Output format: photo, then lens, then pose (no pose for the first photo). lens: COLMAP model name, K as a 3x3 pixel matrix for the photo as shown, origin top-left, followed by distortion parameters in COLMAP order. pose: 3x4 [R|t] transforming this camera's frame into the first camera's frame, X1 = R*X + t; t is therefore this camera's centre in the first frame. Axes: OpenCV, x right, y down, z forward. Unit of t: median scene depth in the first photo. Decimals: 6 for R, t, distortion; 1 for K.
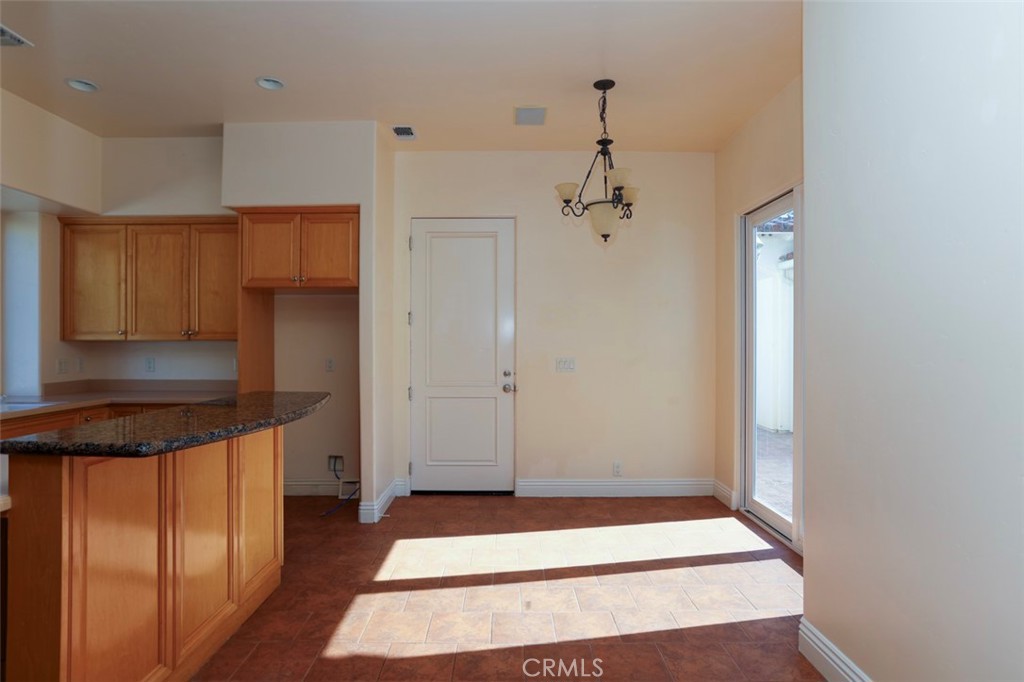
lens RADIAL K [[562.3, 0, 494.8], [0, 562.3, 342.7], [0, 0, 1]] dist [-0.023607, 0.011827]
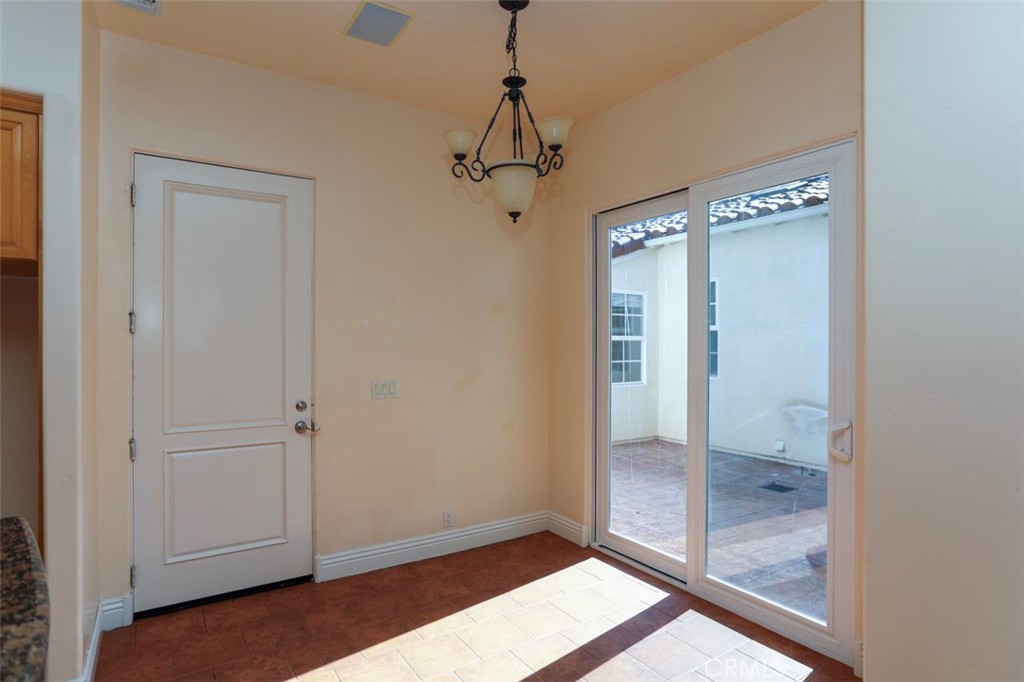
lens RADIAL K [[562.3, 0, 519.3], [0, 562.3, 344.0], [0, 0, 1]] dist [-0.023607, 0.011827]
pose [[0.836569, -0.000458, 0.547862, -0.148476], [0.001540, 0.999998, -0.001516, -0.021234], [-0.547860, 0.002111, 0.836567, 0.325617]]
